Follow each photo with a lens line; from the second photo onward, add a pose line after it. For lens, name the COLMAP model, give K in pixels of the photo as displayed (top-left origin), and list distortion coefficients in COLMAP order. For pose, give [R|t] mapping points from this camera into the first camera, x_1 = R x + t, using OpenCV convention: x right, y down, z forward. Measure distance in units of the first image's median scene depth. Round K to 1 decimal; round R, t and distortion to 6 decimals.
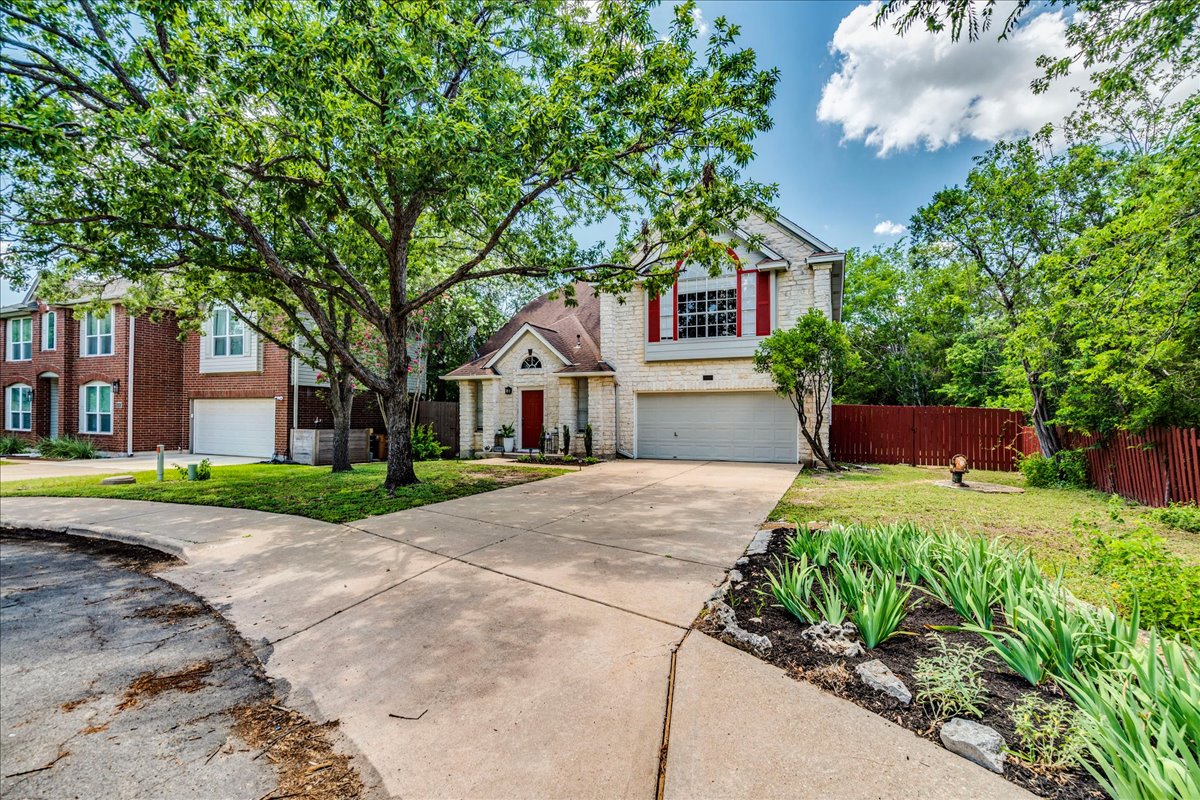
lens RADIAL K [[568.8, 0, 599.5], [0, 568.8, 417.5], [0, 0, 1]] dist [-0.001236, -0.000138]
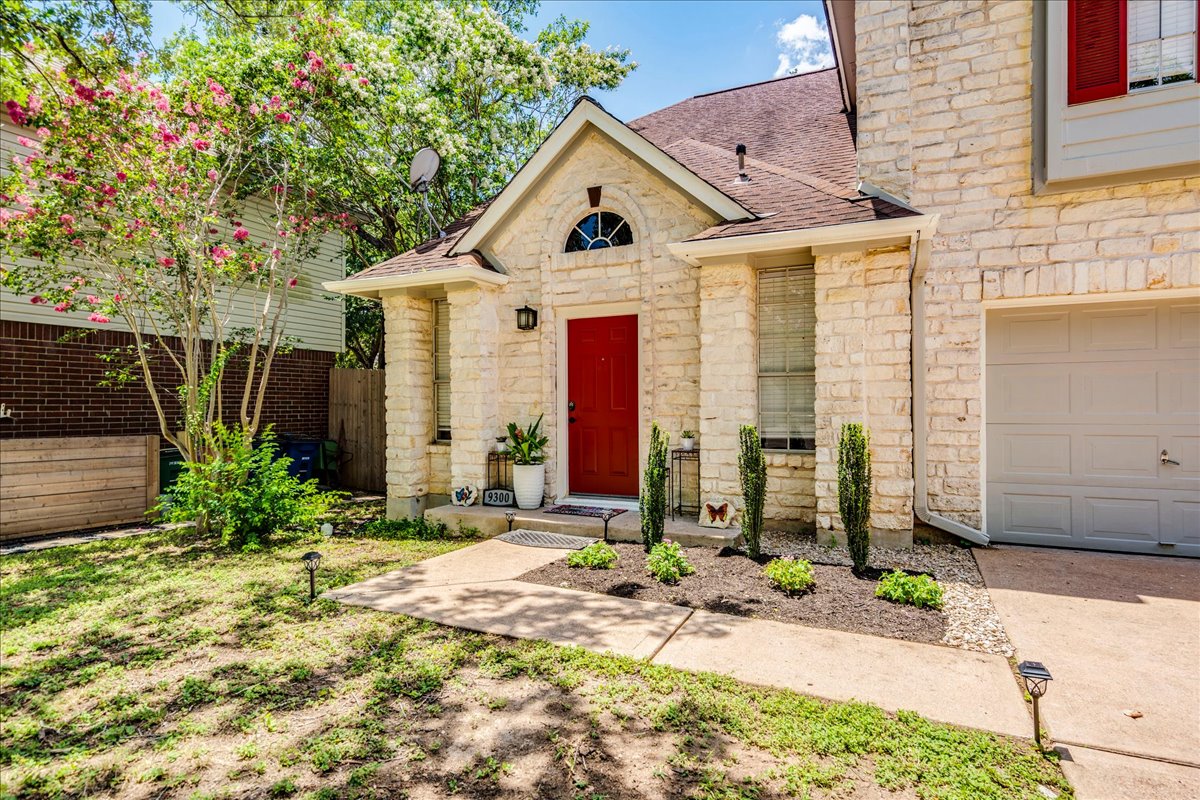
lens RADIAL K [[568.8, 0, 599.5], [0, 568.8, 417.5], [0, 0, 1]] dist [-0.001236, -0.000138]
pose [[0.999885, -0.002457, -0.014981, -0.113985], [0.002604, 0.999949, 0.009765, 0.006477], [0.014957, -0.009803, 0.999840, 0.674859]]
